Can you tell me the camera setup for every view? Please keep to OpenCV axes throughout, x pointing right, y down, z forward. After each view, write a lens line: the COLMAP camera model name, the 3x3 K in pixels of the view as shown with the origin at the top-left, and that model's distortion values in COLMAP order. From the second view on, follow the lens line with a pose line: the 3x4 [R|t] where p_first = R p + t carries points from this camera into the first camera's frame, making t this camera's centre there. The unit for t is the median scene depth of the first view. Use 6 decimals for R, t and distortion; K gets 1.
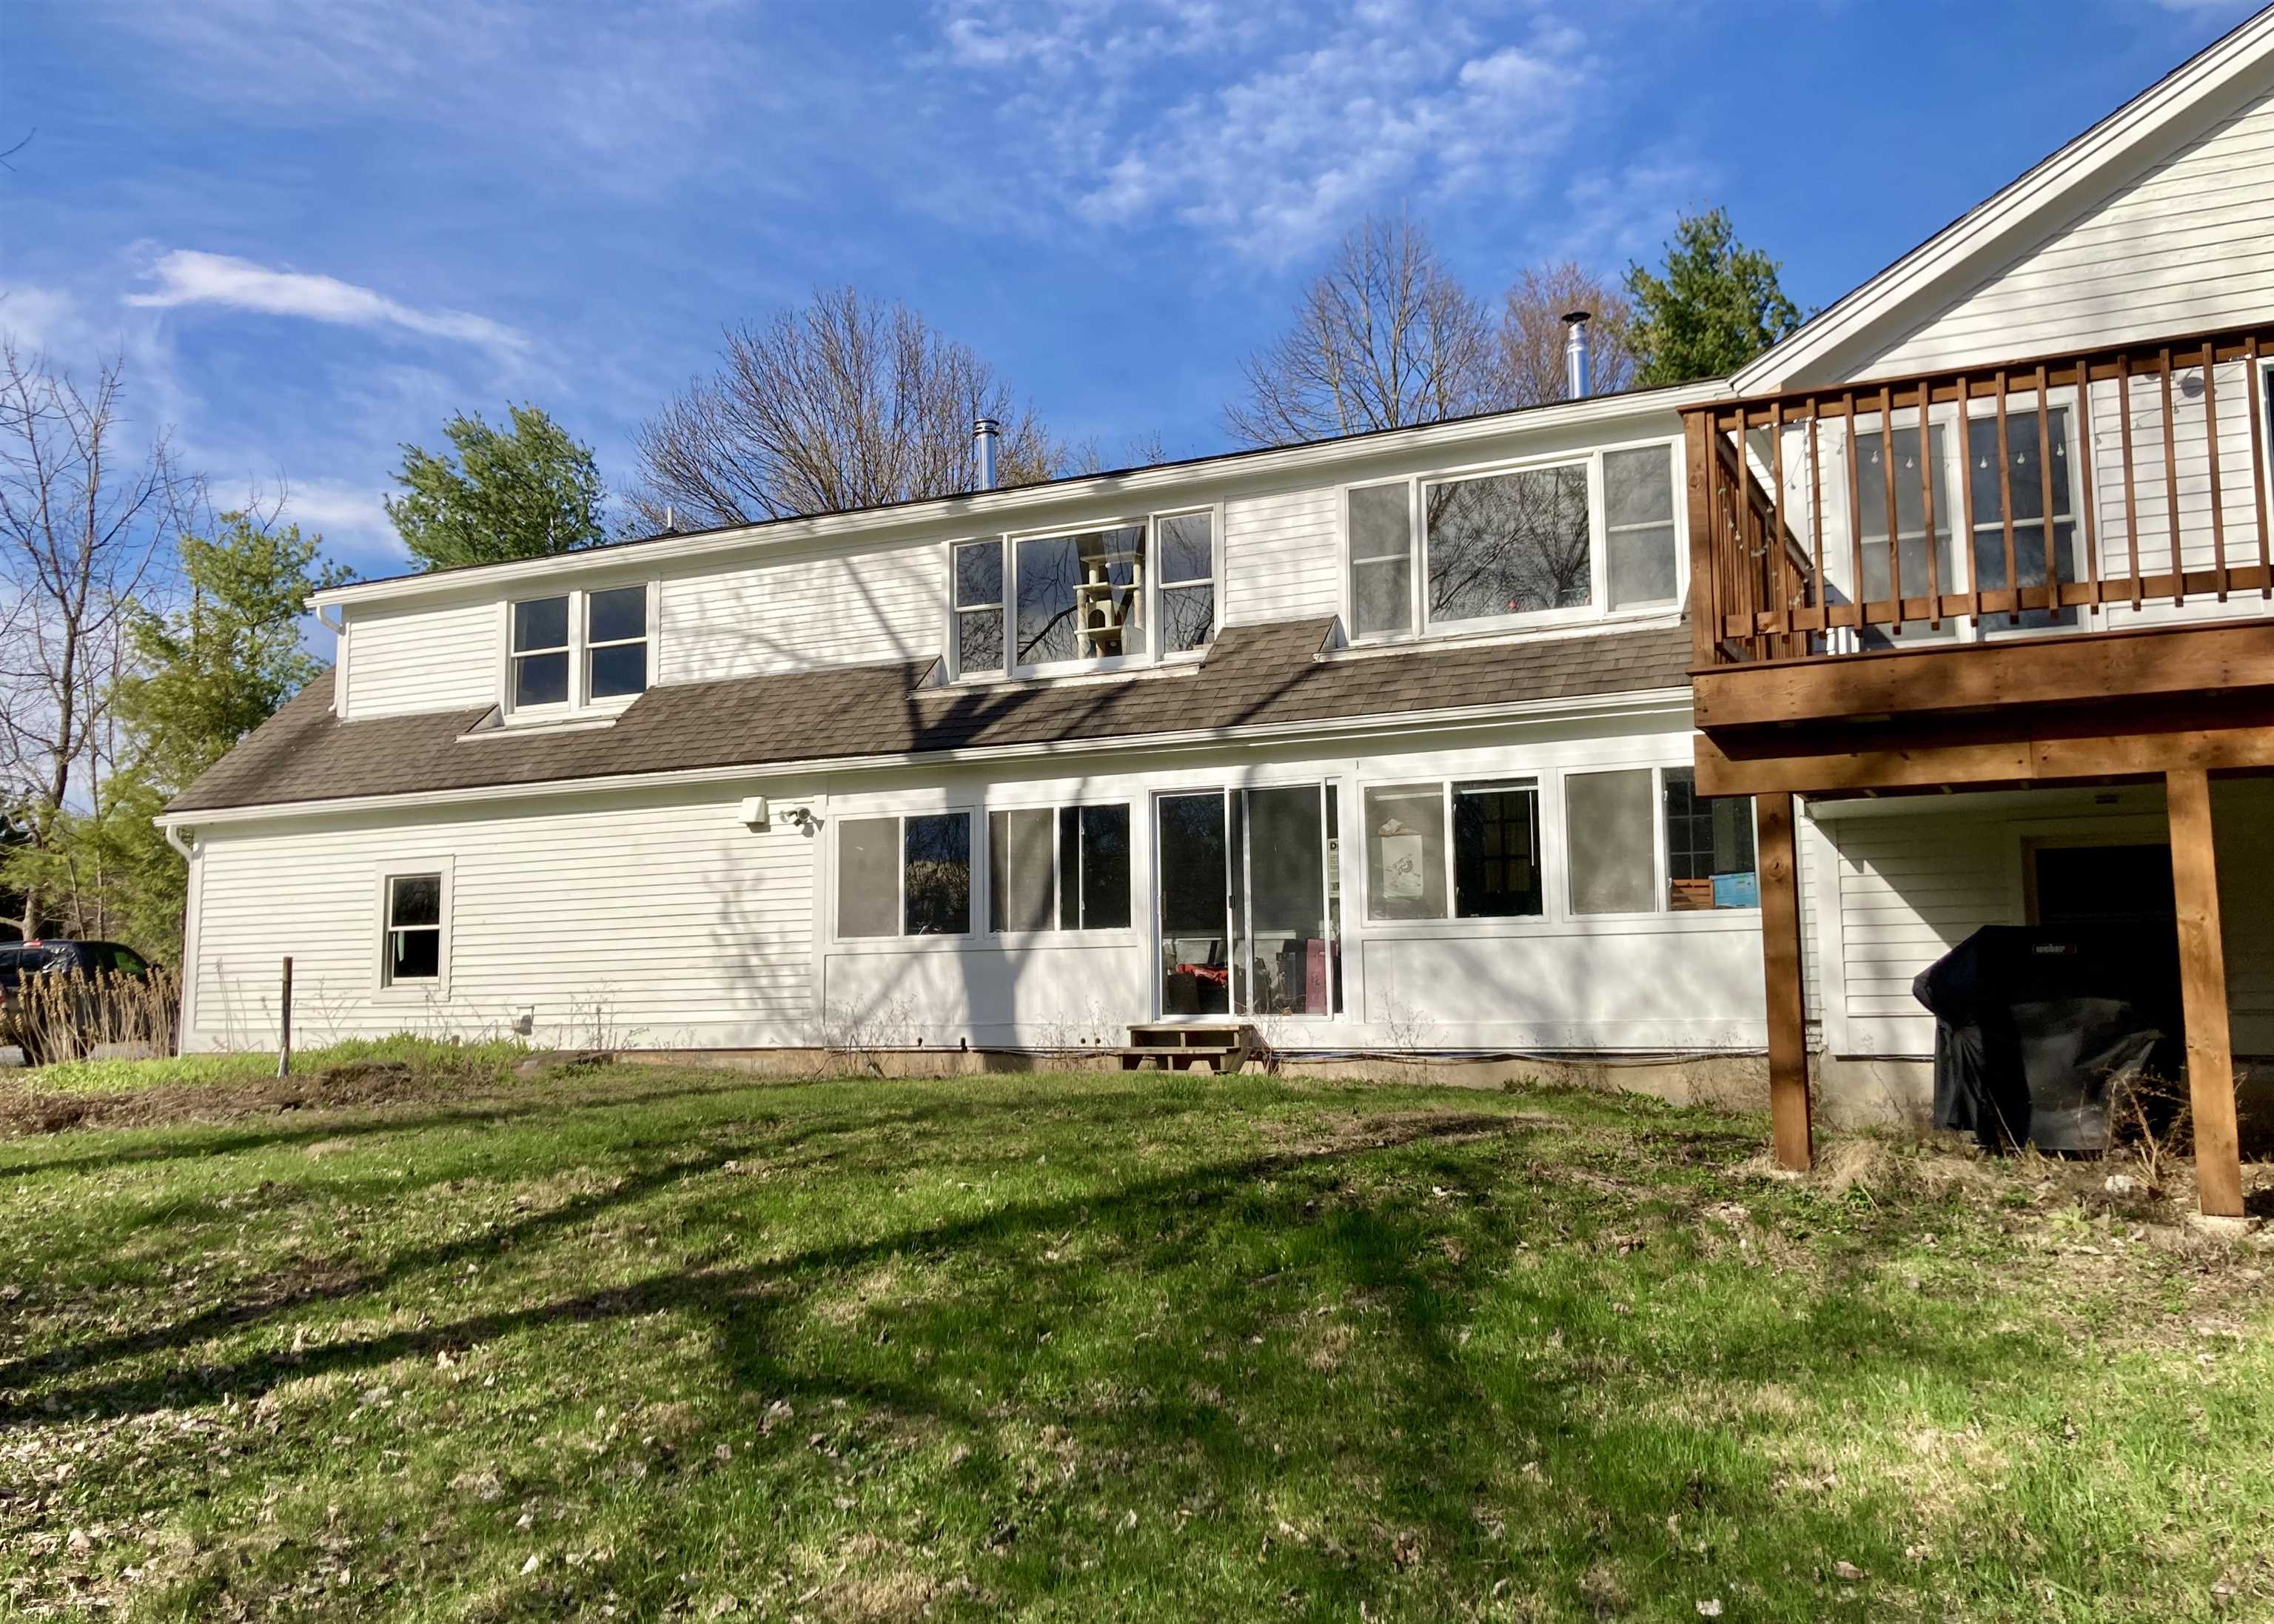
lens RADIAL K [[1876.2, 0, 1134.7], [0, 1876.2, 787.5], [0, 0, 1]] dist [0.183424, -0.366863]
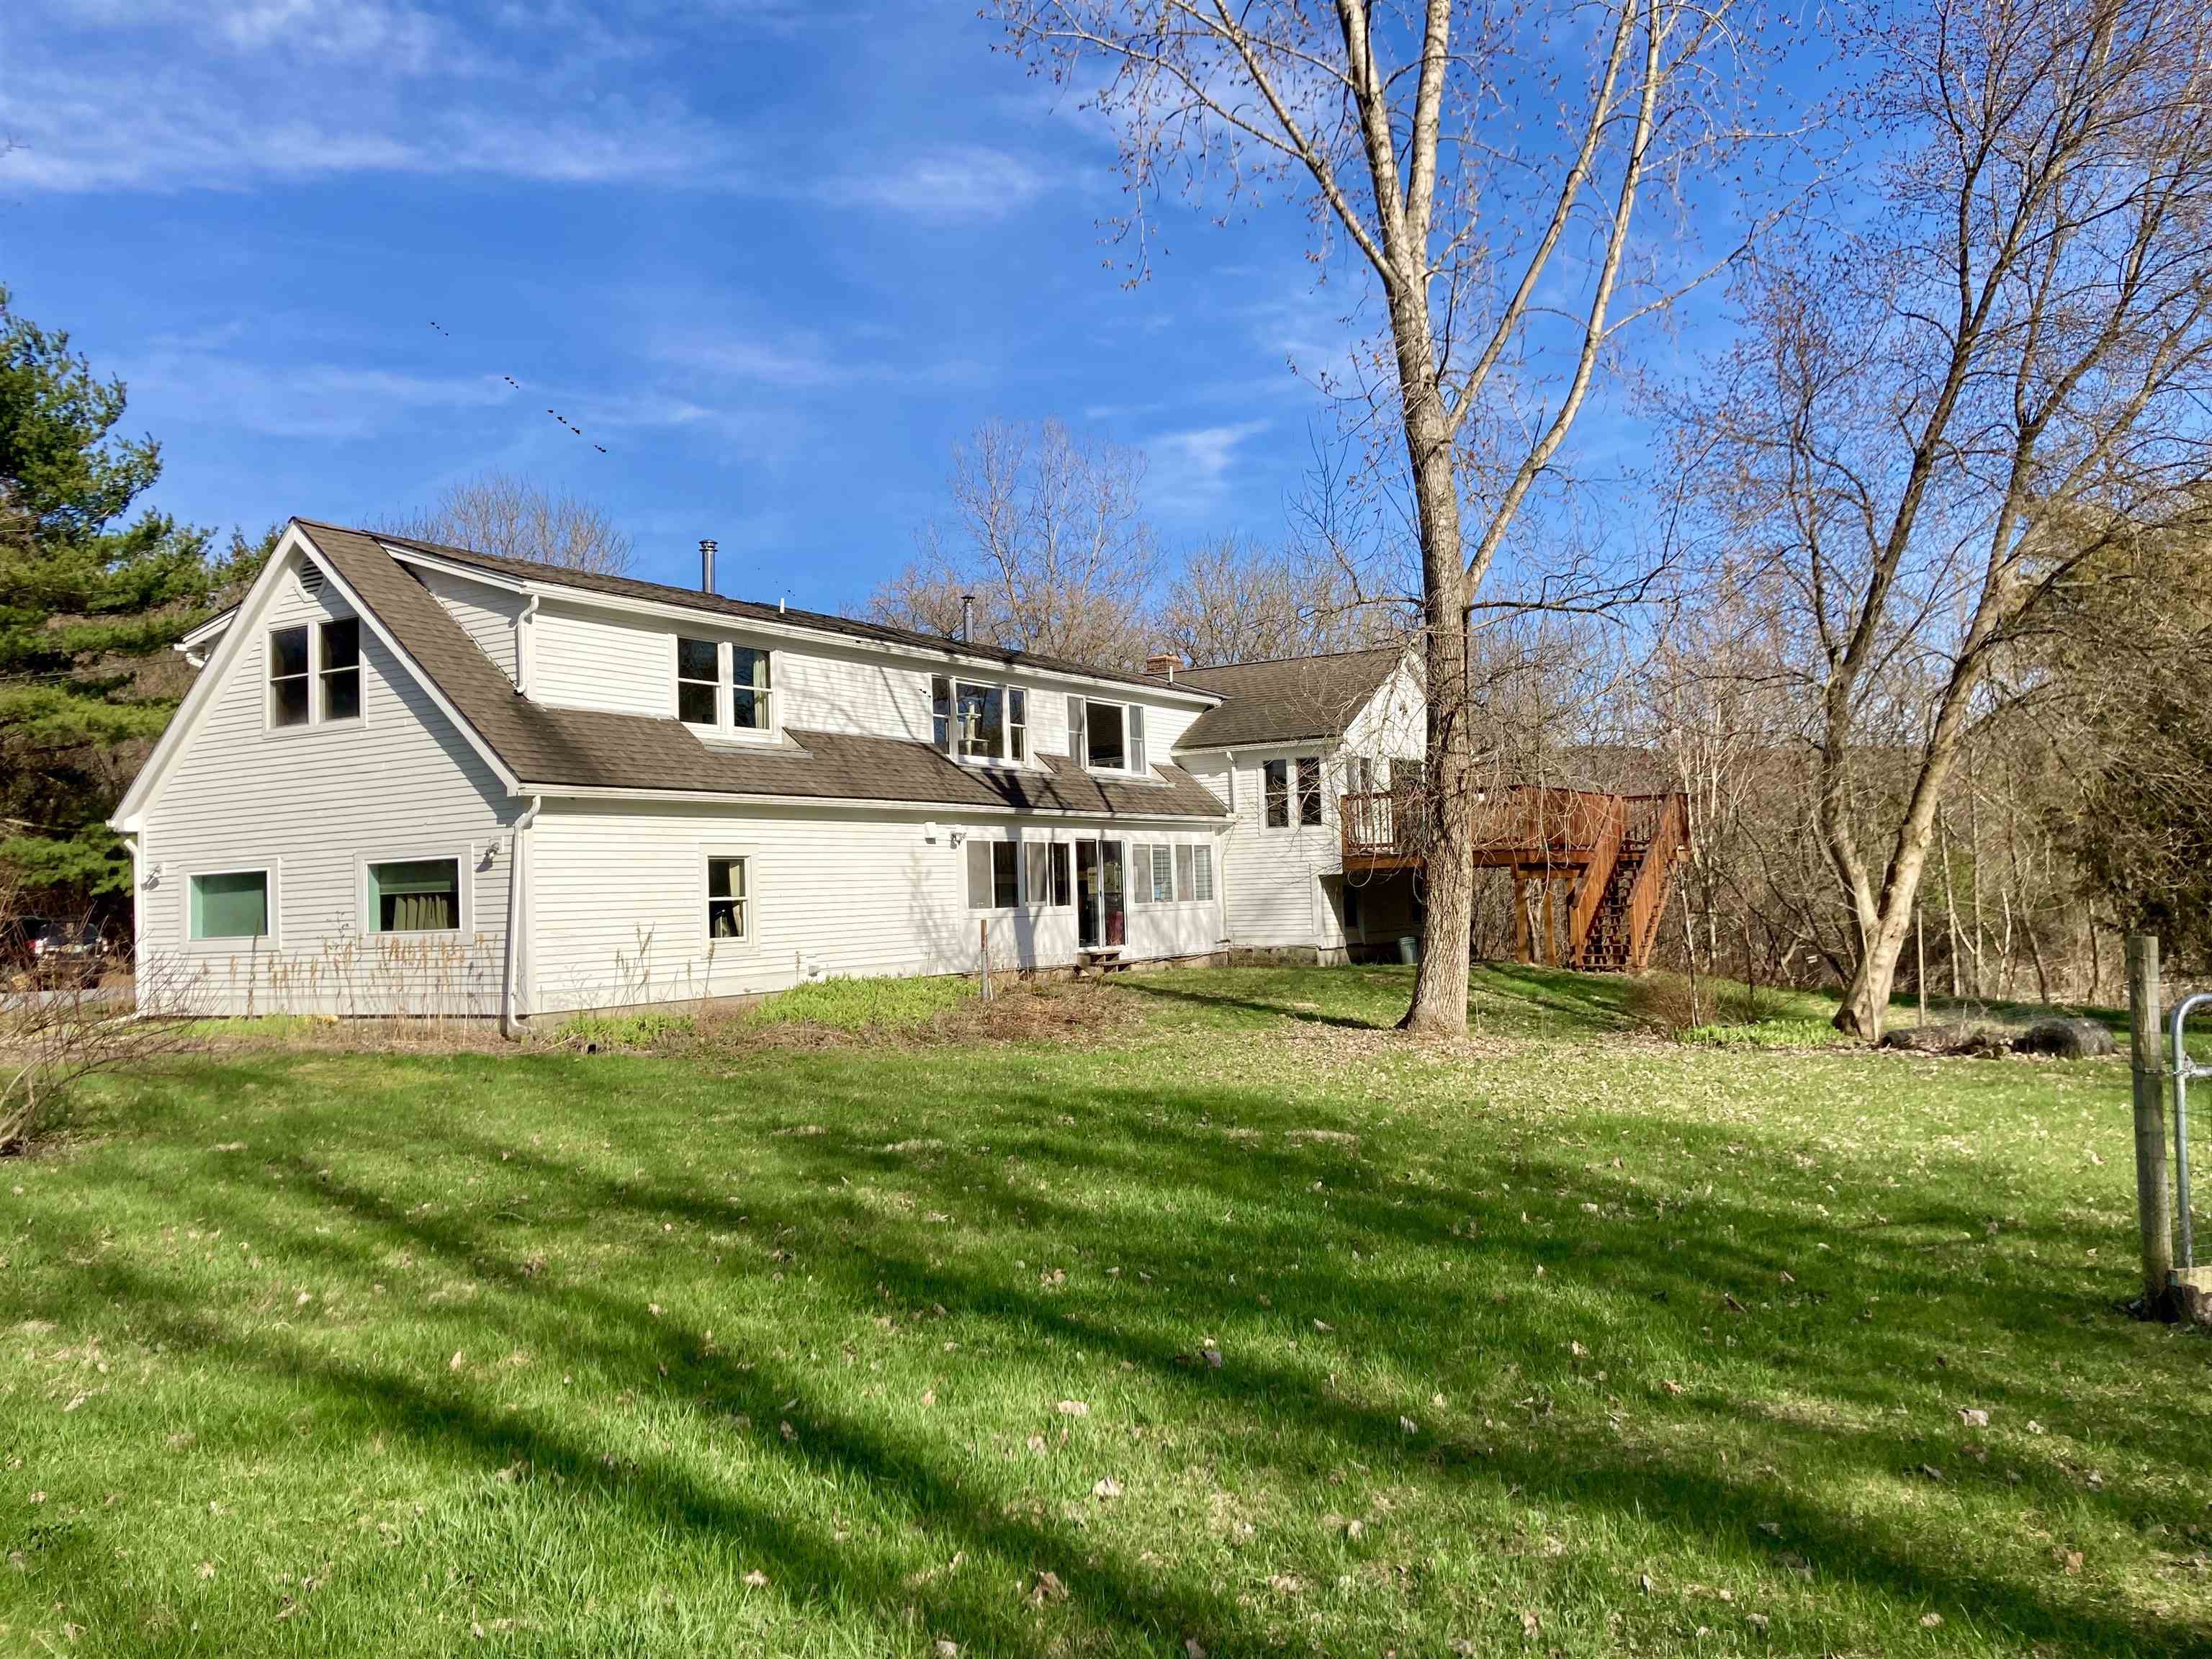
lens RADIAL K [[1843.2, 0, 1072.7], [0, 1843.2, 829.1], [0, 0, 1]] dist [0.003838, -0.000780]
pose [[0.100083, 0.048285, 0.993807, -1.743423], [-0.080936, 0.995907, -0.040236, 0.064380], [-0.991682, -0.076408, 0.103581, 0.708298]]
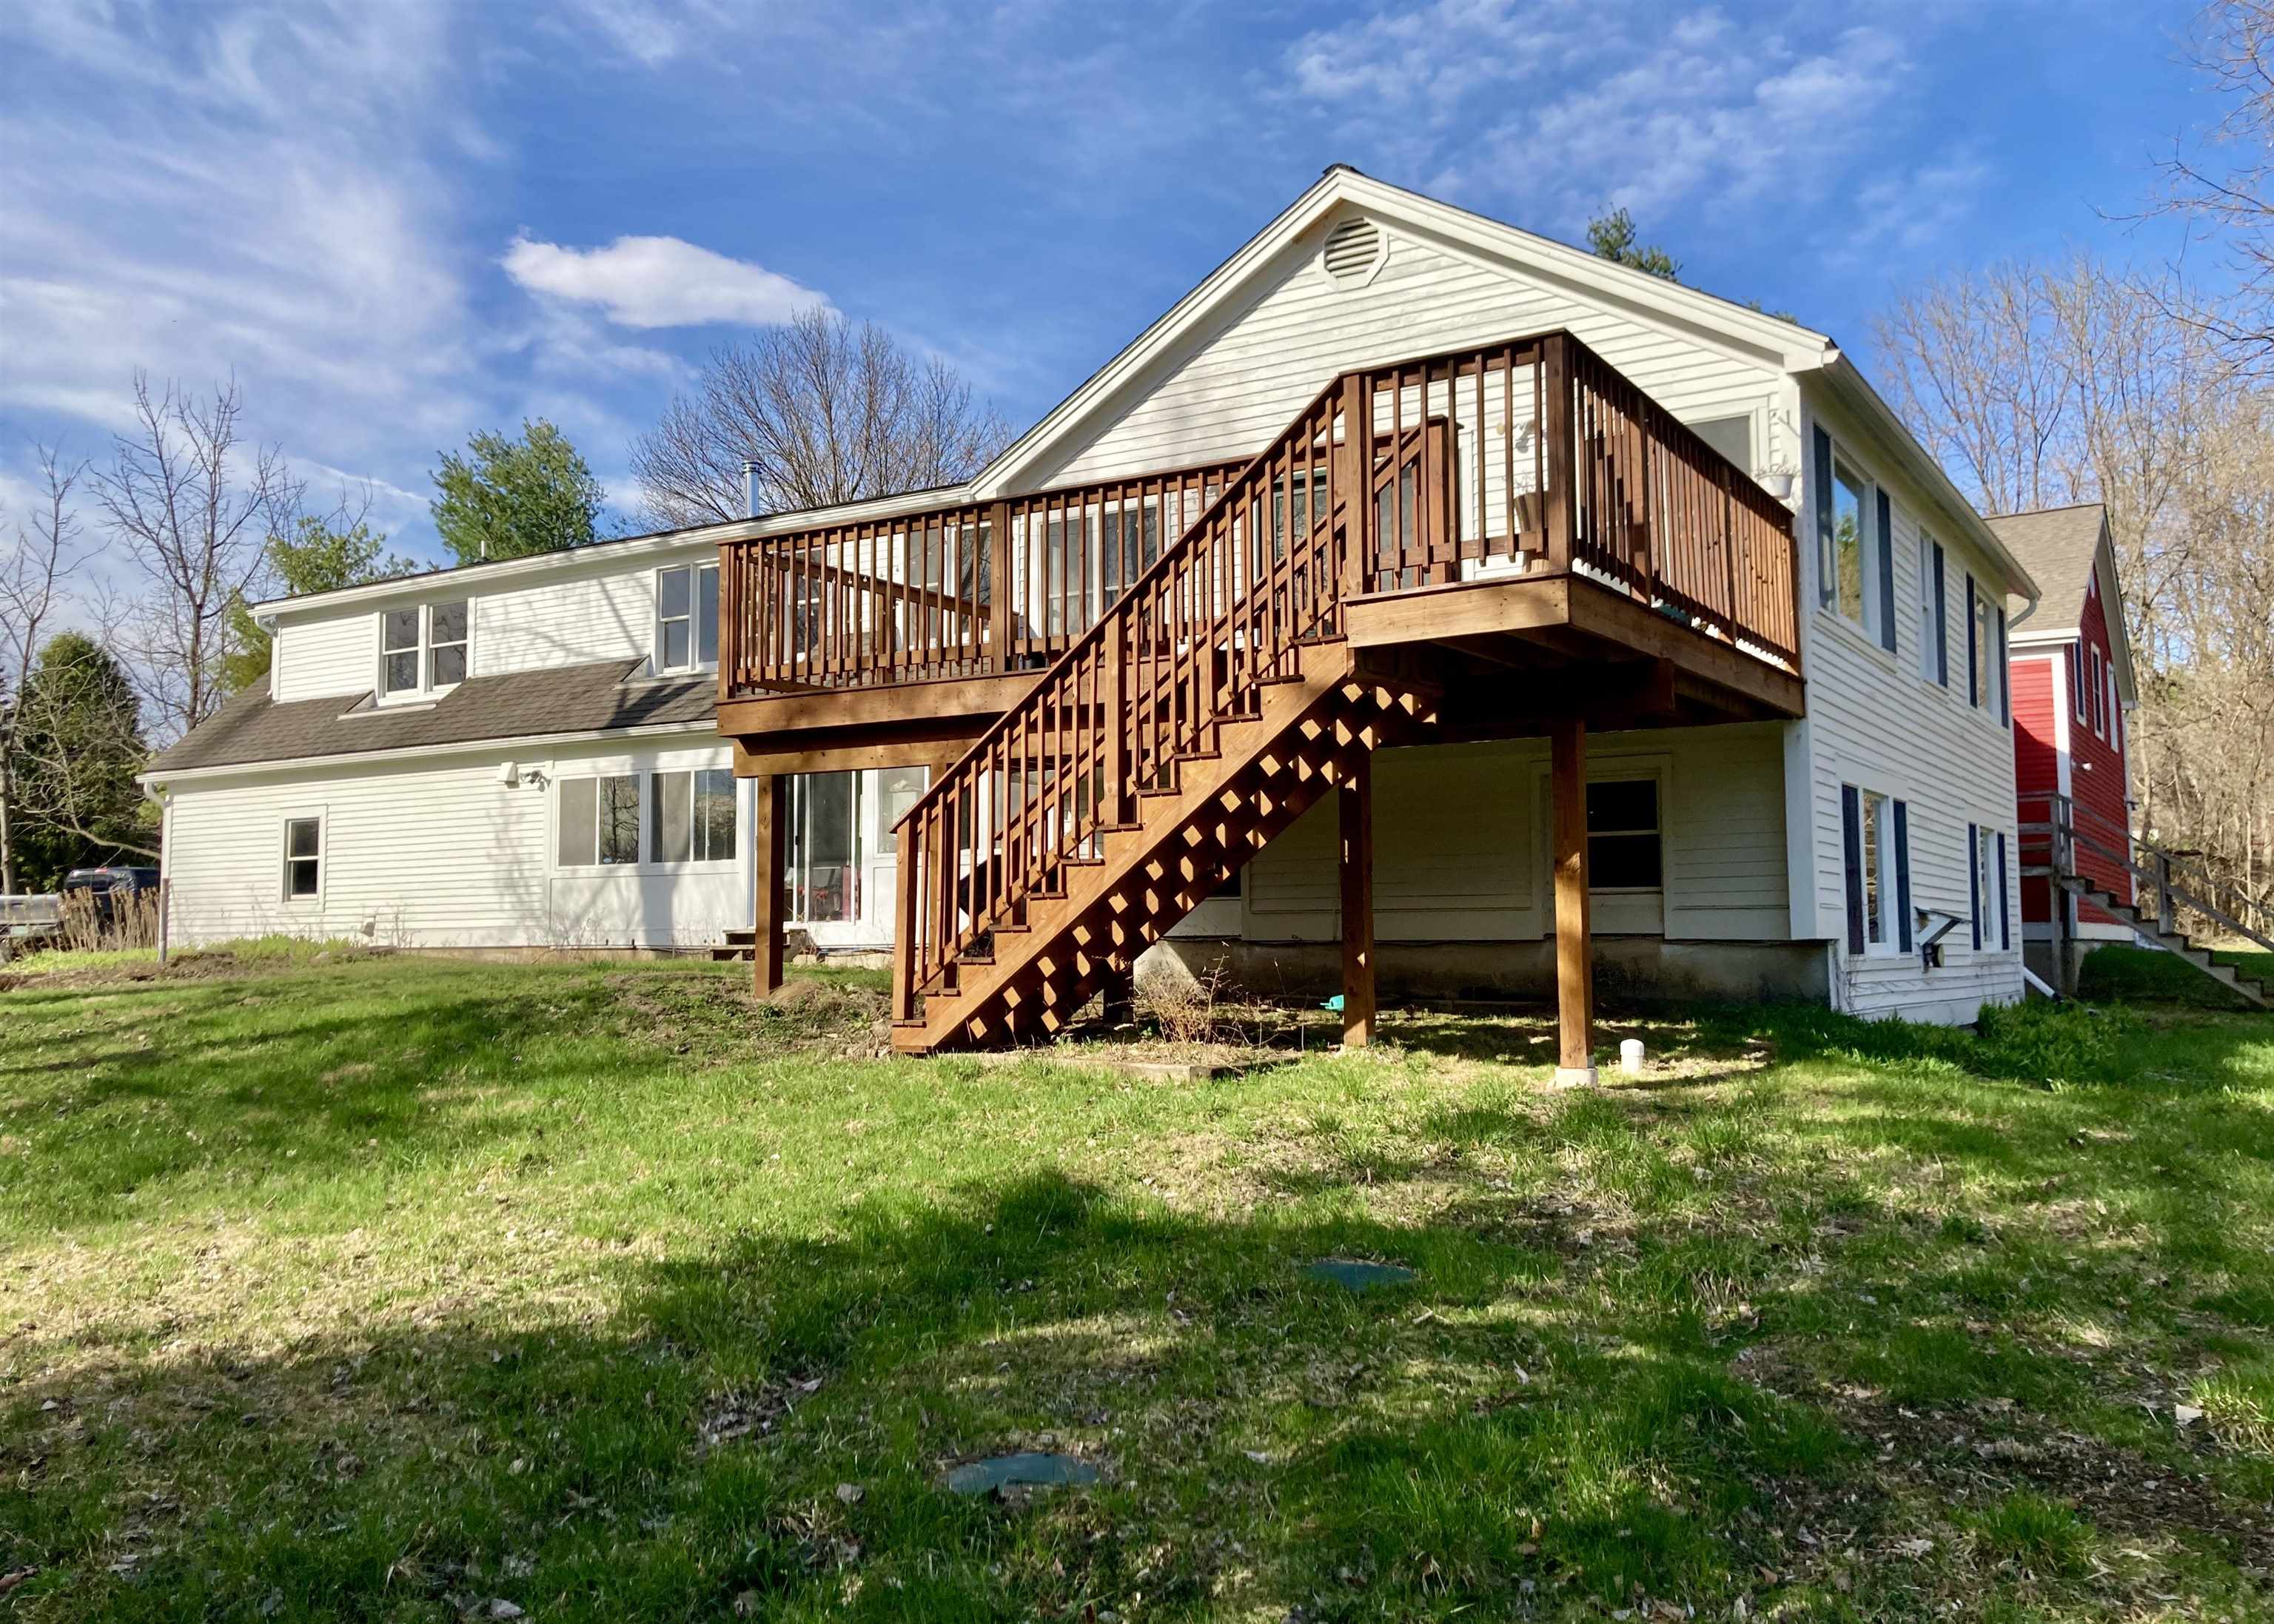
lens RADIAL K [[1860.5, 0, 1159.3], [0, 1860.5, 783.7], [0, 0, 1]] dist [0.088322, -0.156494]
pose [[0.994107, -0.005464, -0.108262, 0.402516], [0.009133, 0.999400, 0.033420, -0.019889], [0.108014, -0.034212, 0.993560, -0.281093]]
